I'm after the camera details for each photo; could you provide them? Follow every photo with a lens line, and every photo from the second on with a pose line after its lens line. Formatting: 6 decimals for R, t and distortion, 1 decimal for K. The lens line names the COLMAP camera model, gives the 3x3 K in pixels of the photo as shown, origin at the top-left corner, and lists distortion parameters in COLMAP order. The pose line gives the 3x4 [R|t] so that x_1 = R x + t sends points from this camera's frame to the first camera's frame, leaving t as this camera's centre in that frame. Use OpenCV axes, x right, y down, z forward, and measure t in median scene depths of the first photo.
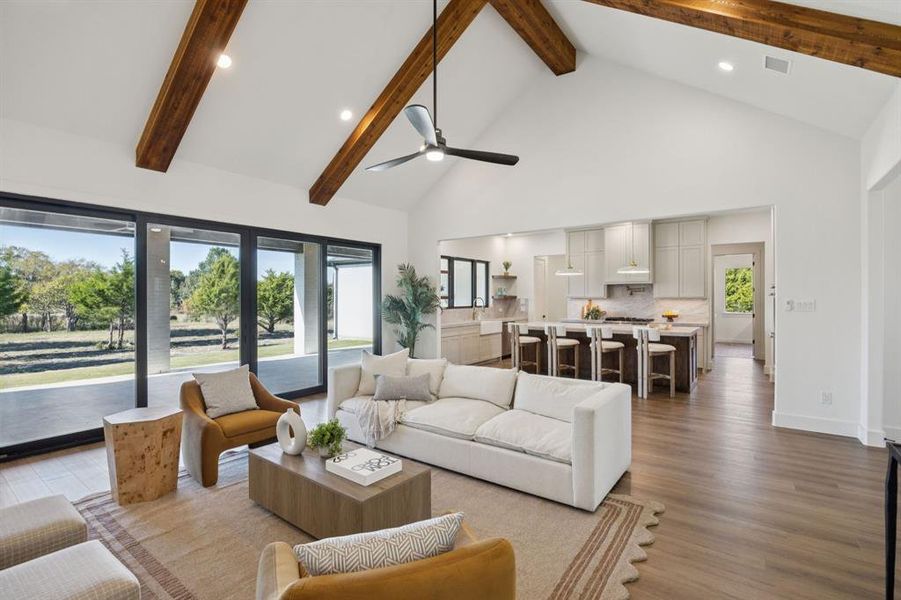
lens RADIAL K [[402.0, 0, 445.4], [0, 402.0, 300.0], [0, 0, 1]] dist [-0.001244, 0.000228]
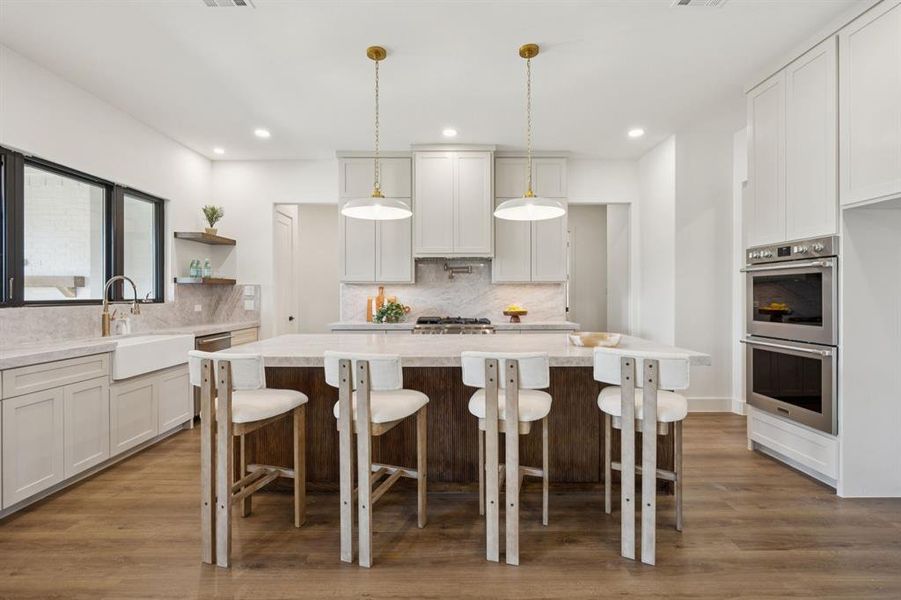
lens RADIAL K [[402.0, 0, 449.7], [0, 402.0, 299.4], [0, 0, 1]] dist [-0.001244, 0.000228]
pose [[0.797148, -0.005318, 0.603760, 0.098205], [0.002570, 0.999982, 0.005415, 0.013943], [-0.603778, -0.002765, 0.797148, 0.493376]]
